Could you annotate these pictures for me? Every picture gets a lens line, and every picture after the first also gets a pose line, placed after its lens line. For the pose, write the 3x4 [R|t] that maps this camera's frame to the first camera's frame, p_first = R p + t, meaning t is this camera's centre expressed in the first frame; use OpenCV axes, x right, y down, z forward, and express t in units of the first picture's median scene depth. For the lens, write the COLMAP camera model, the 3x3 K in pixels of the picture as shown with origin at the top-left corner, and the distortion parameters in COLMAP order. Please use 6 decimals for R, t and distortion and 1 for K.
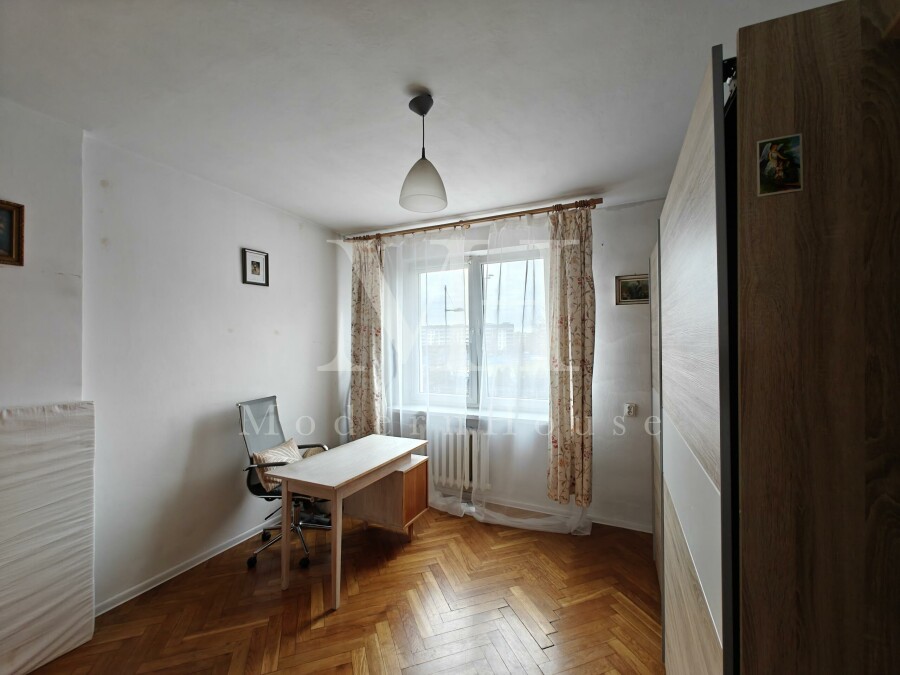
lens RADIAL K [[375.4, 0, 450.5], [0, 375.4, 342.0], [0, 0, 1]] dist [0.000642, 0.000021]
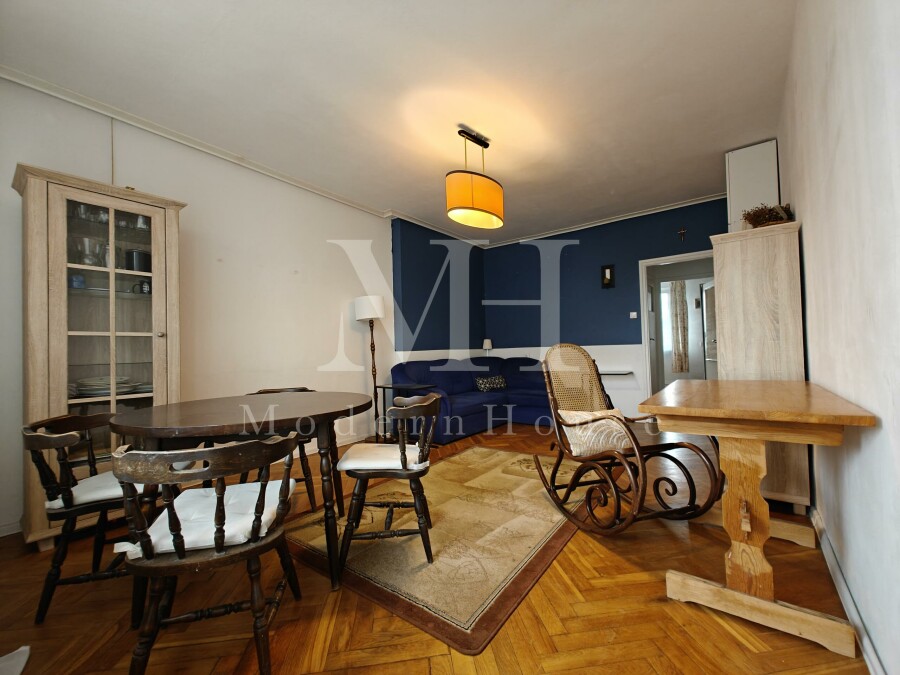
lens RADIAL K [[375.4, 0, 448.4], [0, 375.4, 337.2], [0, 0, 1]] dist [0.000642, 0.000021]
pose [[0.973571, -0.035838, -0.225553, -0.849290], [0.033483, 0.999338, -0.014261, 0.111977], [0.225915, 0.006332, 0.974126, -2.468257]]
